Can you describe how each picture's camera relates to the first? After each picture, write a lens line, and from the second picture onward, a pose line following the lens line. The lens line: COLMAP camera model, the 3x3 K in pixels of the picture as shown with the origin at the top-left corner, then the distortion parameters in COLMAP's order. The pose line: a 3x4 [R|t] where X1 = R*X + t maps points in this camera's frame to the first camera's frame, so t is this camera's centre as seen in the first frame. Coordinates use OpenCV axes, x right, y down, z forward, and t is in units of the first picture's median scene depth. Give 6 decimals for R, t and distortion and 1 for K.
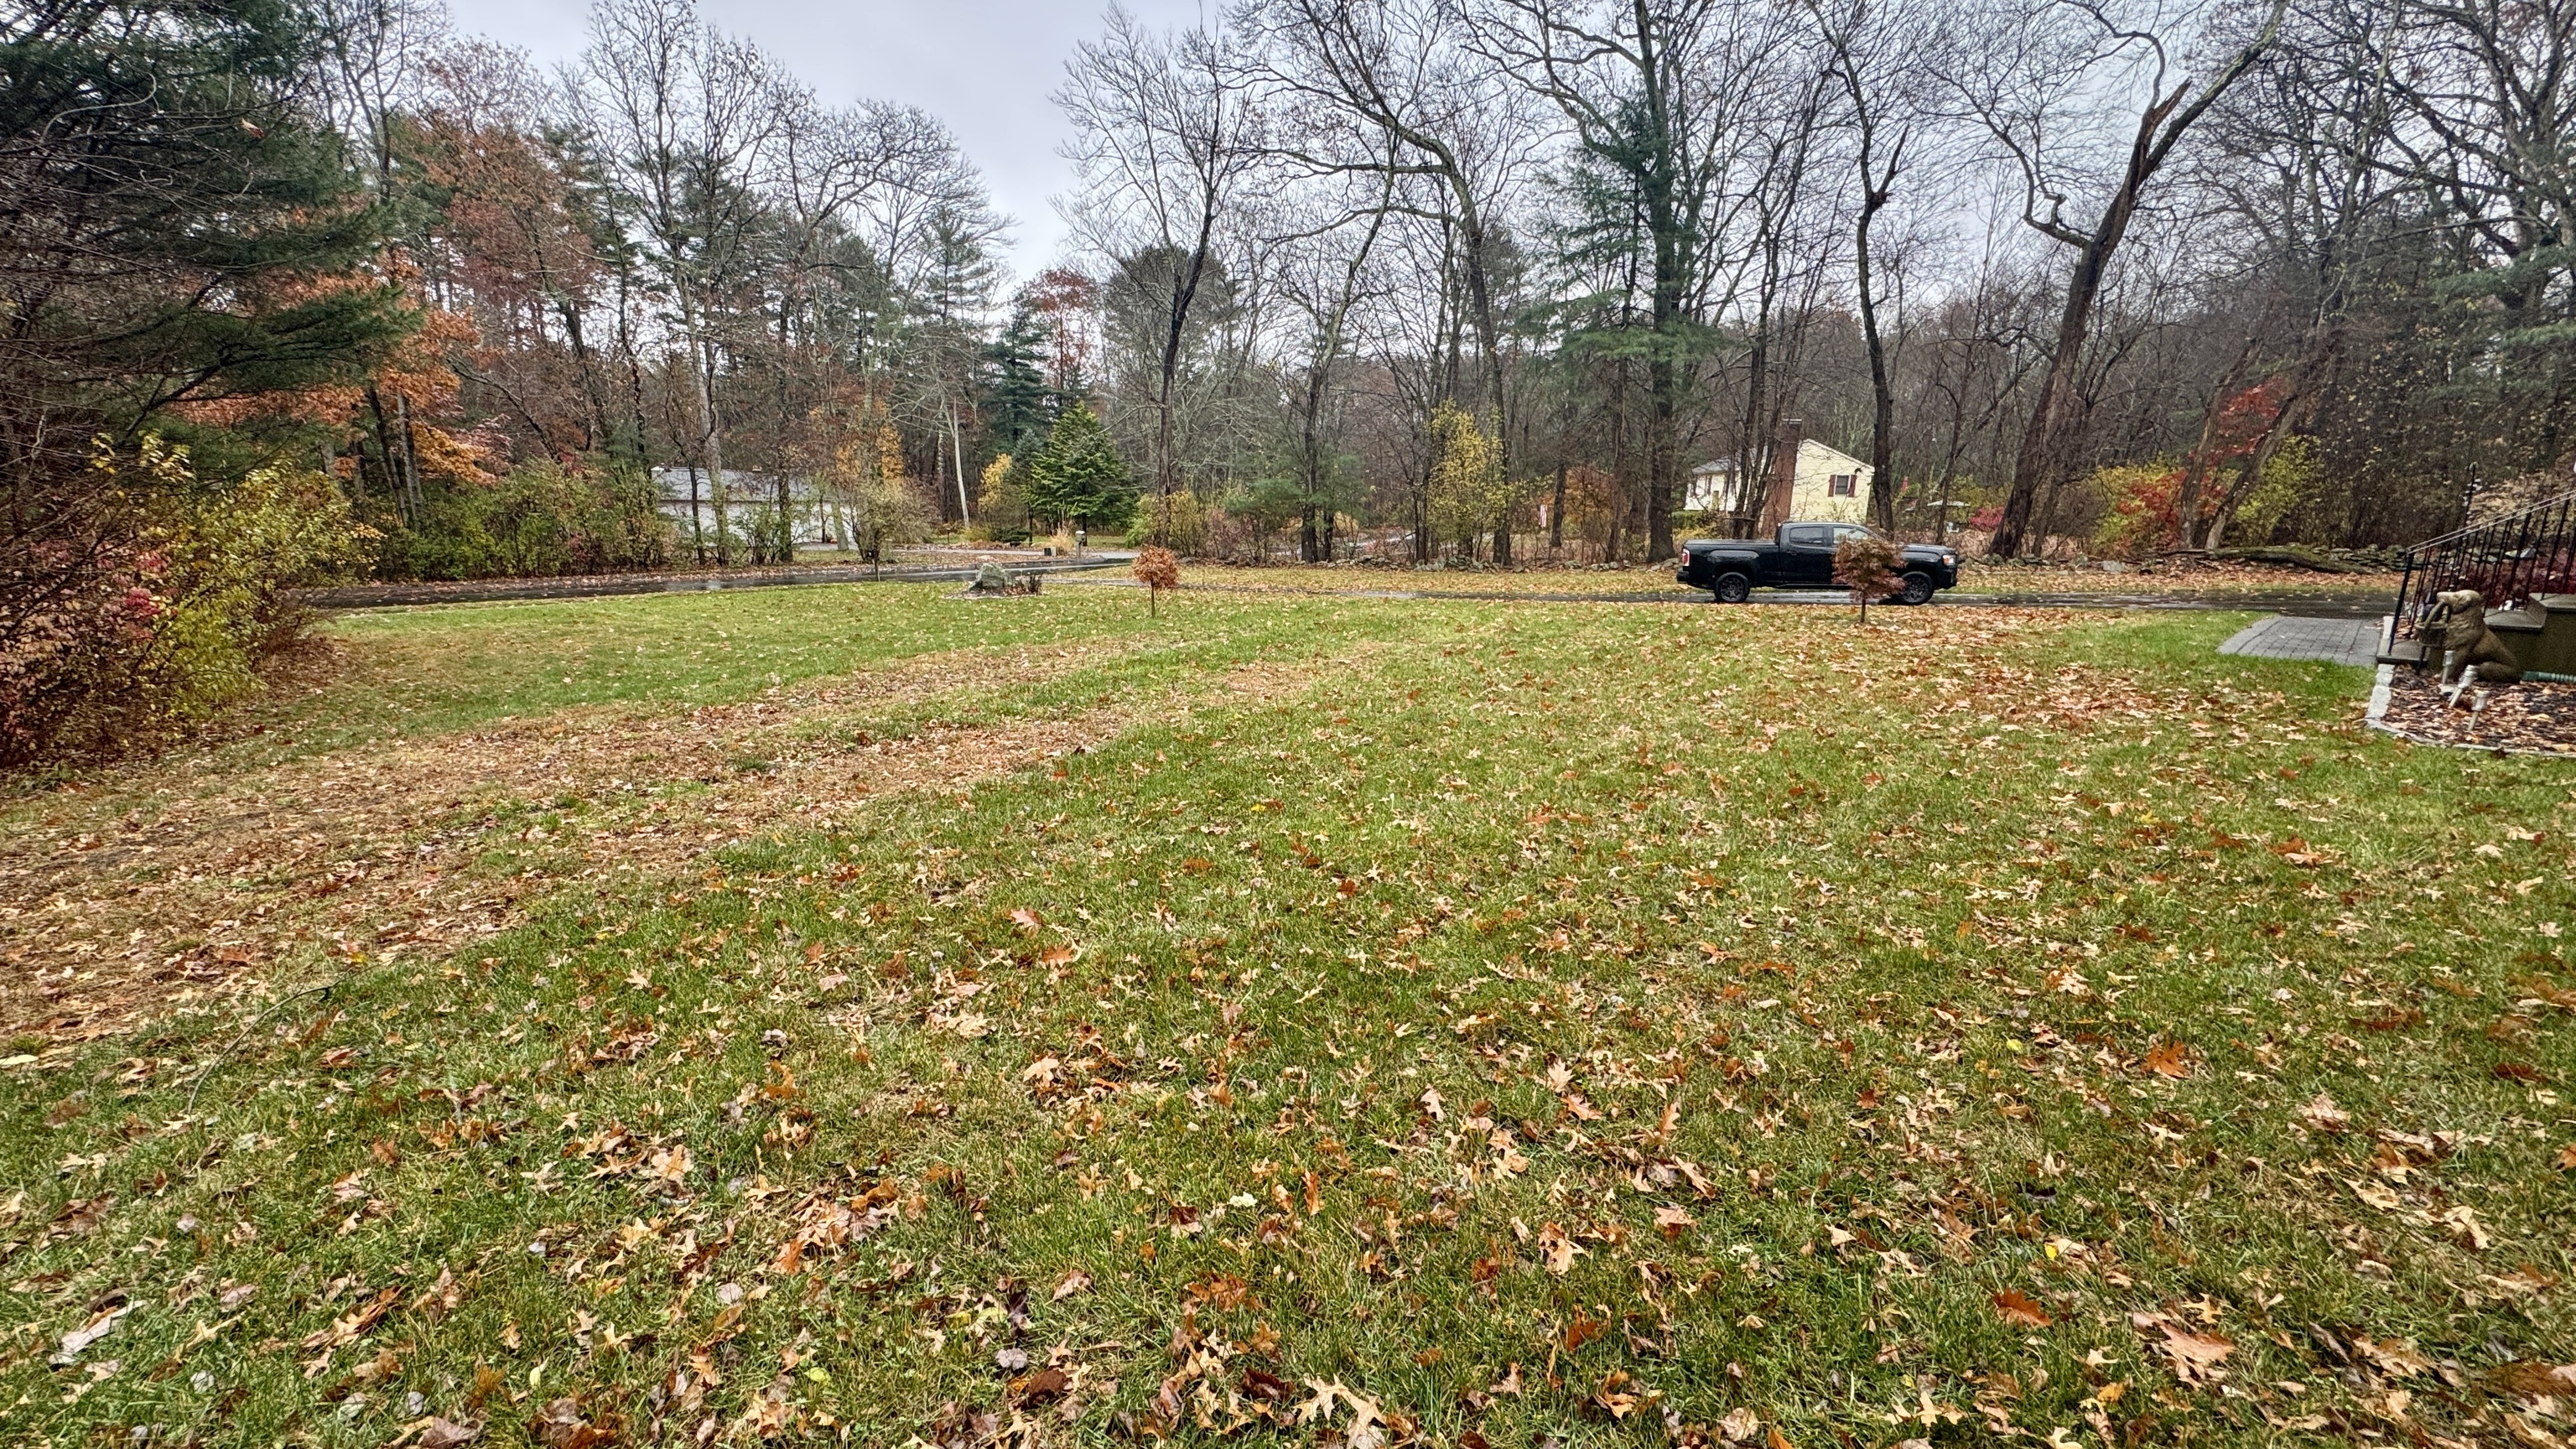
lens RADIAL K [[1031.3, 0, 1277.0], [0, 1031.3, 715.1], [0, 0, 1]] dist [-0.004500, -0.000024]
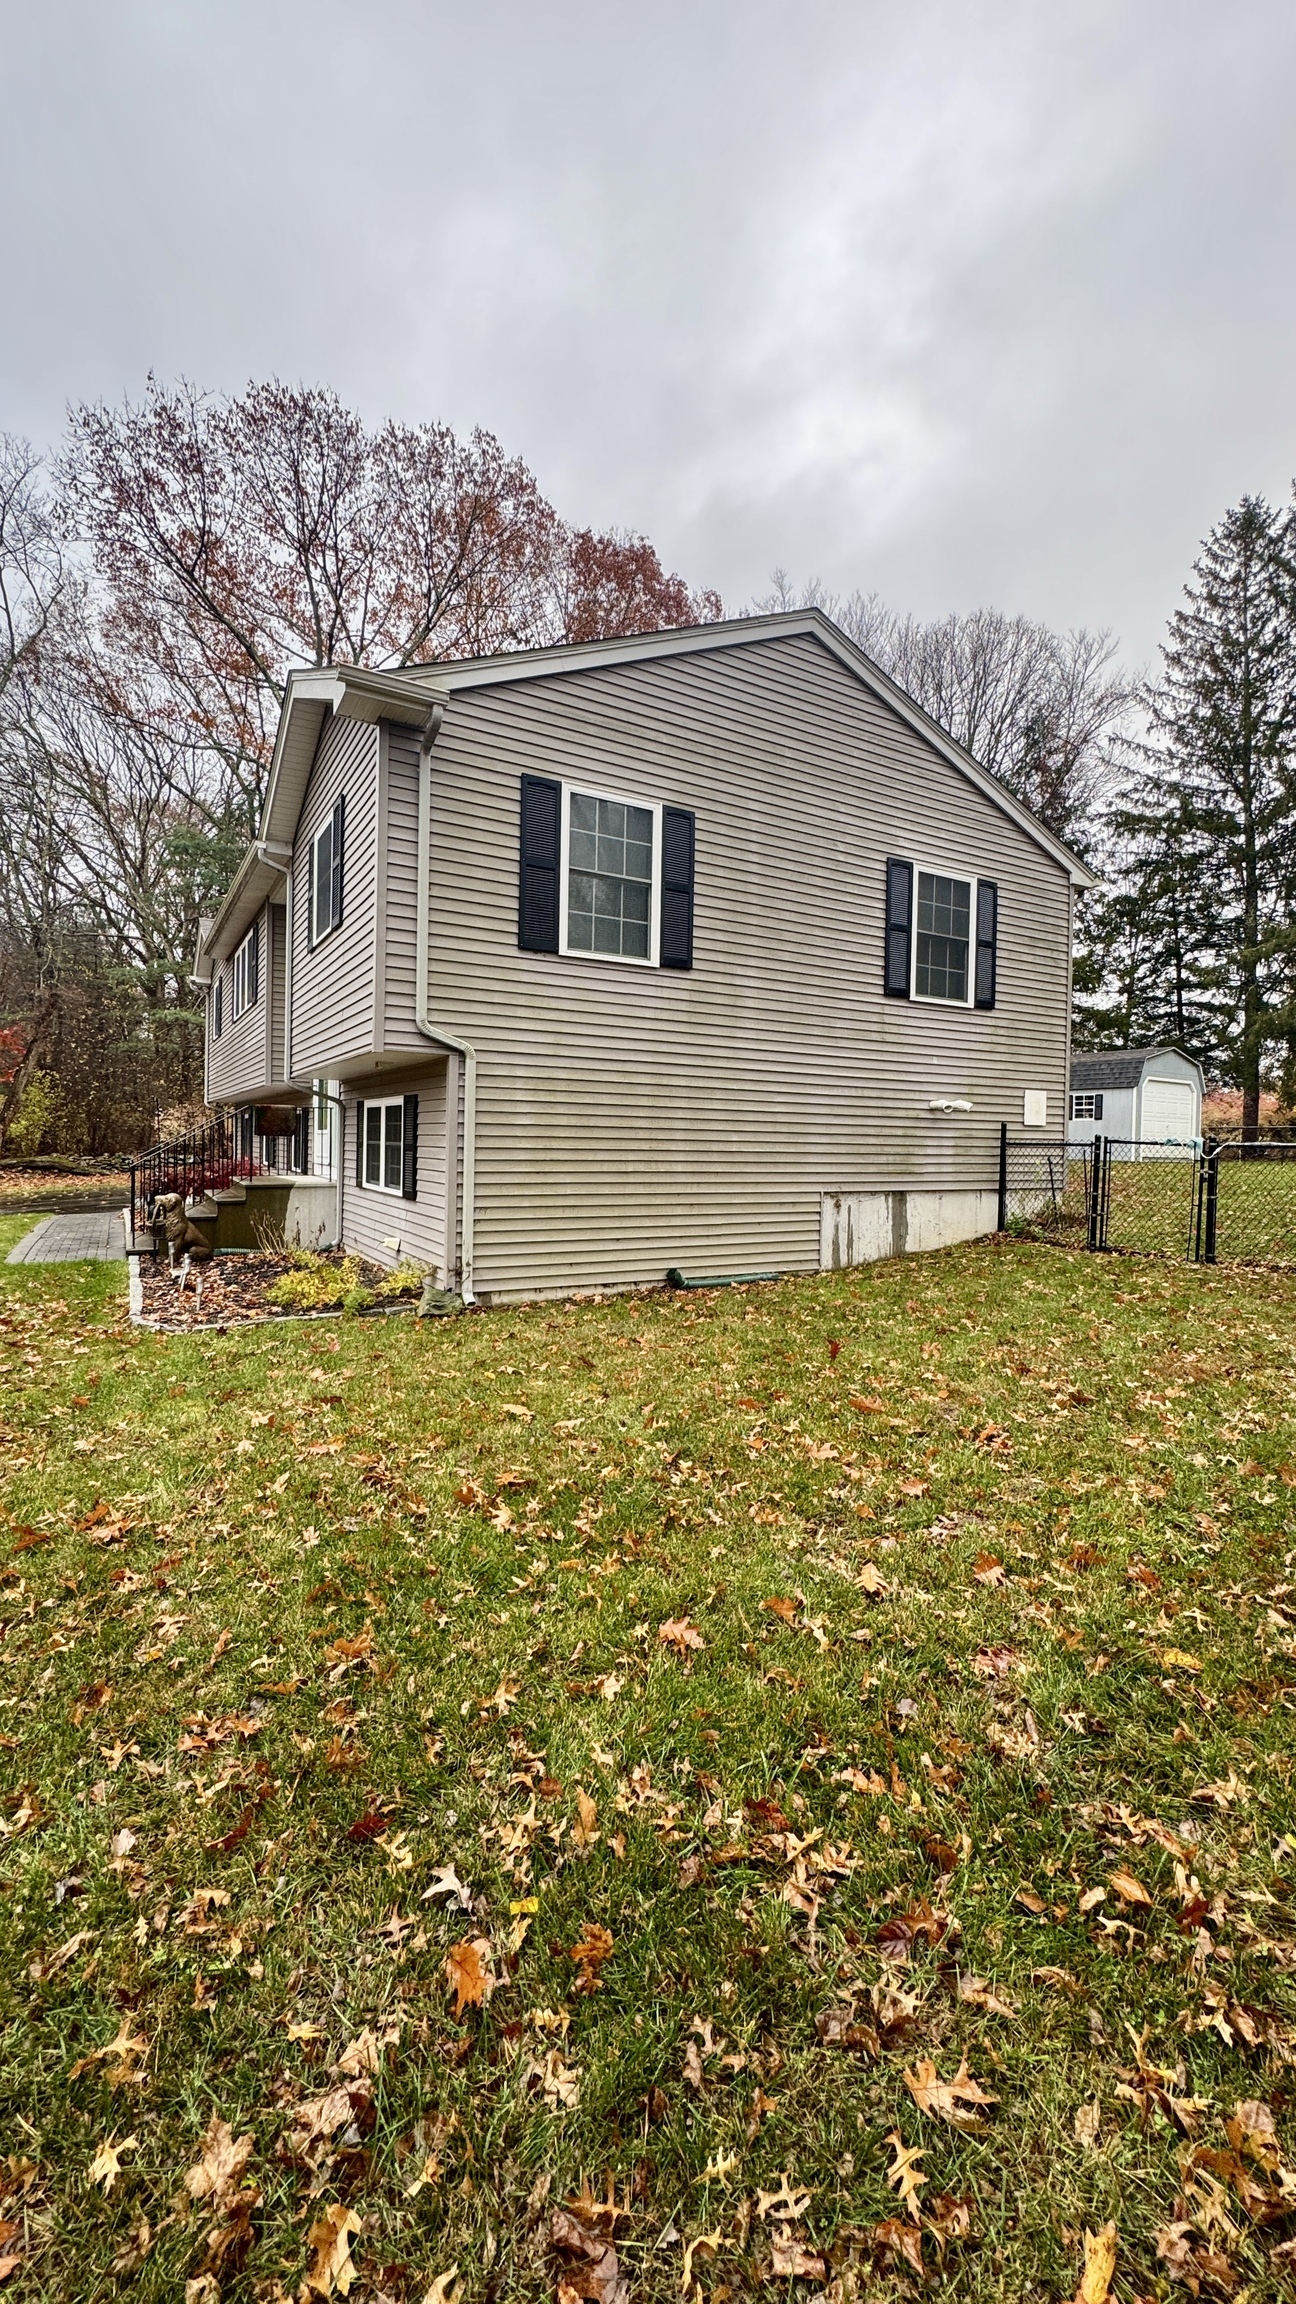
lens RADIAL K [[922.4, 0, 663.9], [0, 922.4, 1168.1], [0, 0, 1]] dist [-0.004500, -0.000024]
pose [[0.212468, -0.041154, 0.976301, 0.075790], [0.187067, 0.982347, 0.000699, -0.017862], [-0.959095, 0.182485, 0.216416, 0.069759]]
